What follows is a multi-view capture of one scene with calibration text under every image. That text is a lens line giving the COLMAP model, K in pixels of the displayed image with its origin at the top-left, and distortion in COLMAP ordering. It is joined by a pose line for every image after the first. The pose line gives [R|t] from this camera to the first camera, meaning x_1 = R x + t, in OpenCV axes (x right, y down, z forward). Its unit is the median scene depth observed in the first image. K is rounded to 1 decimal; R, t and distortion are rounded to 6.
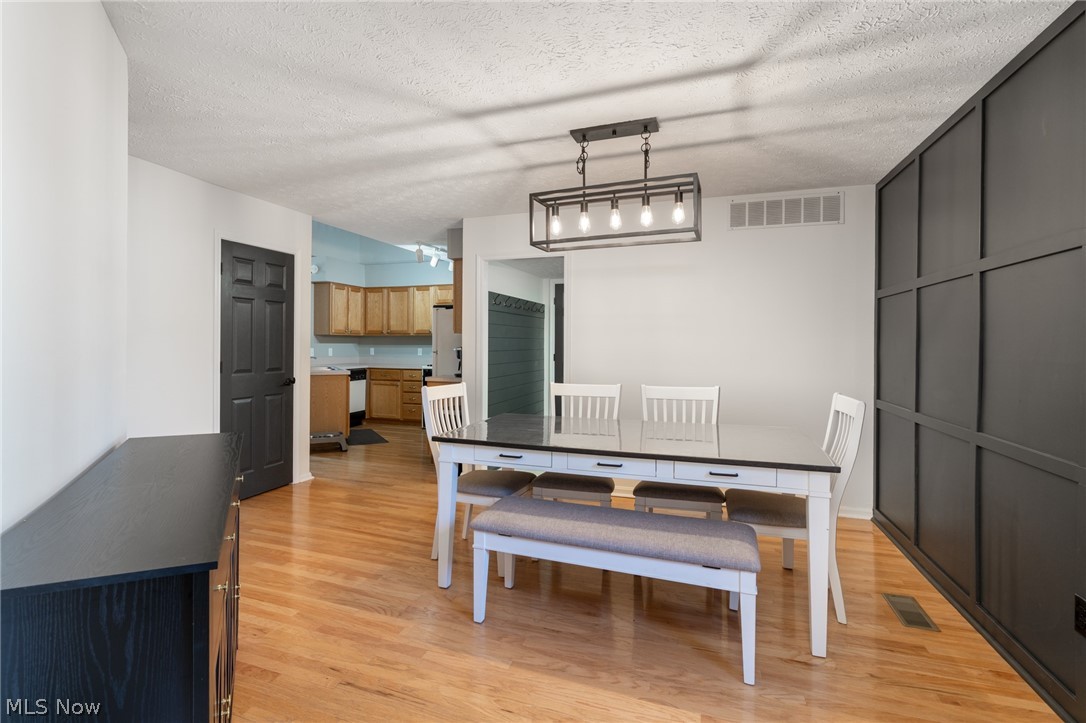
lens RADIAL K [[499.7, 0, 538.5], [0, 499.7, 358.0], [0, 0, 1]] dist [0.009004, 0.001001]
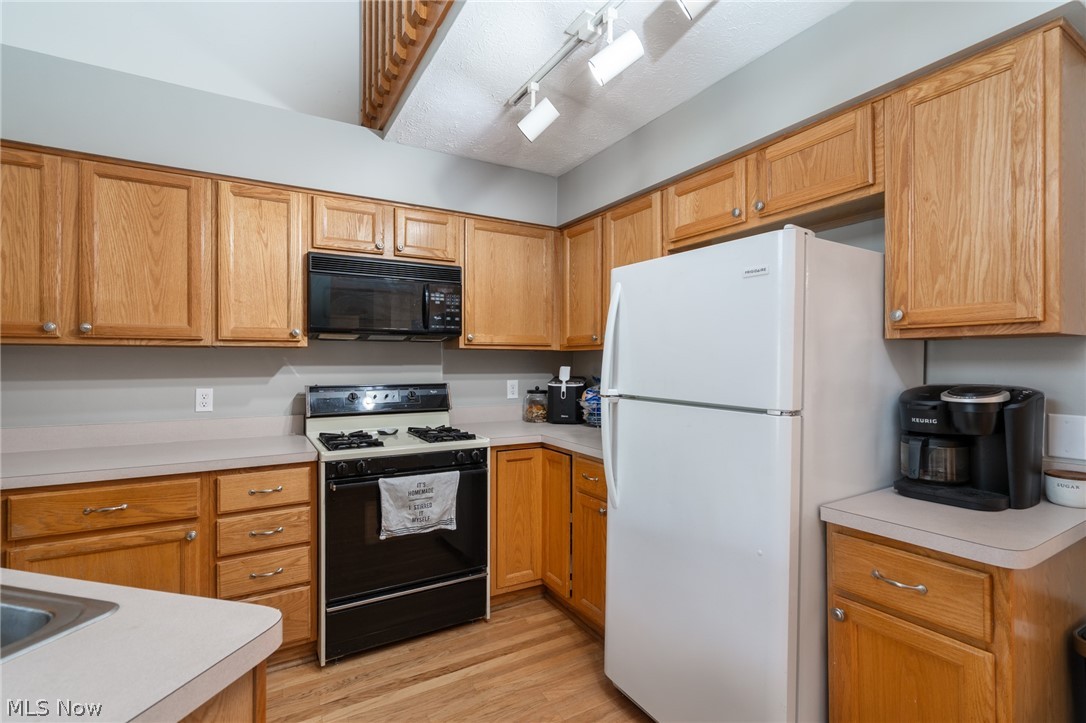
lens RADIAL K [[499.7, 0, 542.6], [0, 499.7, 356.4], [0, 0, 1]] dist [0.009004, 0.001001]
pose [[0.655294, 0.001088, 0.755374, -0.344876], [0.016055, 0.999753, -0.015368, -0.031683], [-0.755204, 0.022198, 0.655114, 0.664445]]
